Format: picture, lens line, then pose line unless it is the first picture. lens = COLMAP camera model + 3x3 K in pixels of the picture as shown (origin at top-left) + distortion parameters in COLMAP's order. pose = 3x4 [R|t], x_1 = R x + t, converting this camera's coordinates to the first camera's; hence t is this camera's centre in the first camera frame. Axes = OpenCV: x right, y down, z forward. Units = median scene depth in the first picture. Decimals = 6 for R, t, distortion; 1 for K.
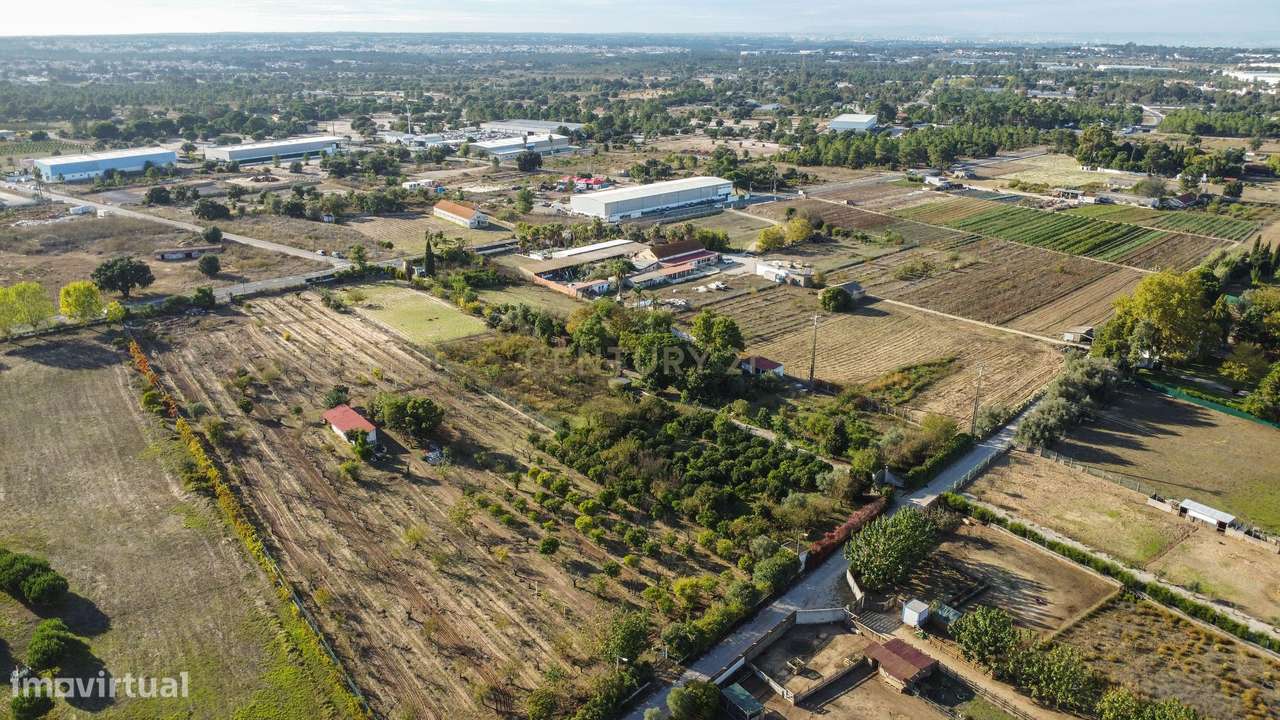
lens RADIAL K [[929.1, 0, 639.4], [0, 929.1, 357.3], [0, 0, 1]] dist [-0.028227, -0.005873]
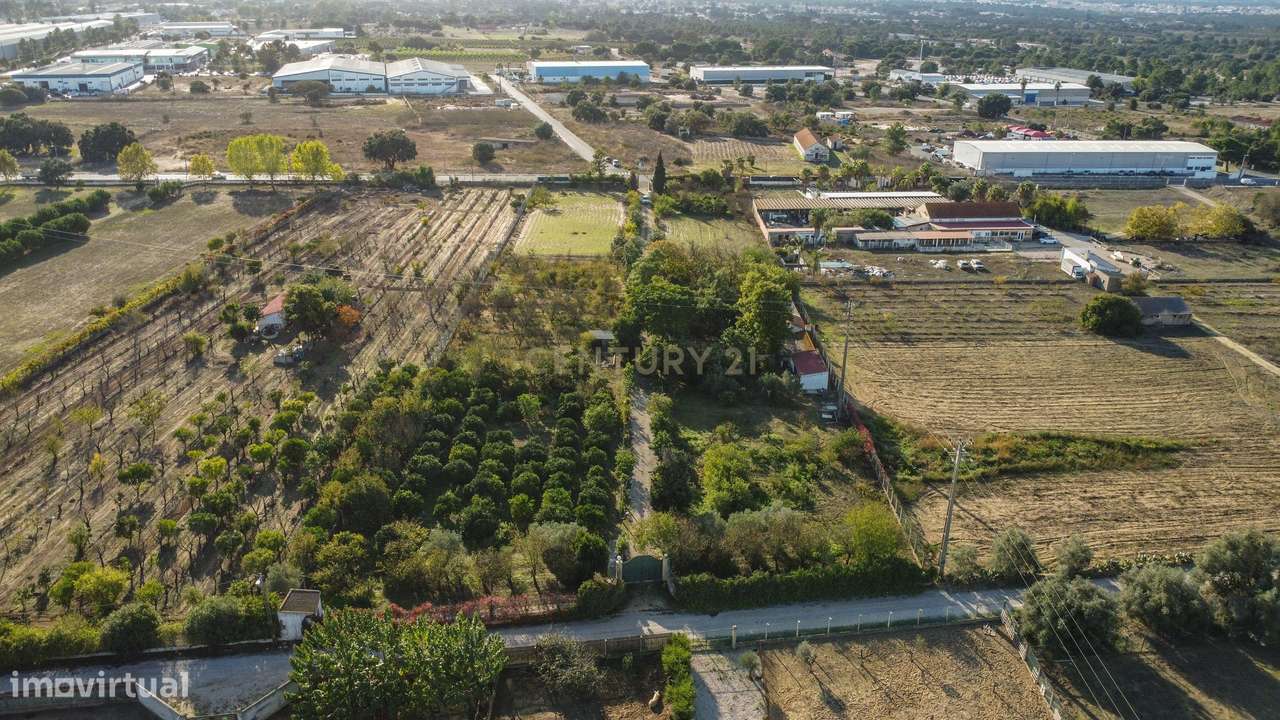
lens RADIAL K [[950.0, 0, 638.4], [0, 950.0, 302.8], [0, 0, 1]] dist [-0.029575, -0.005954]
pose [[0.776601, 0.206839, -0.595070, 0.379258], [-0.217804, 0.974472, 0.054468, -0.039939], [0.591144, 0.087309, 0.801826, 0.340969]]
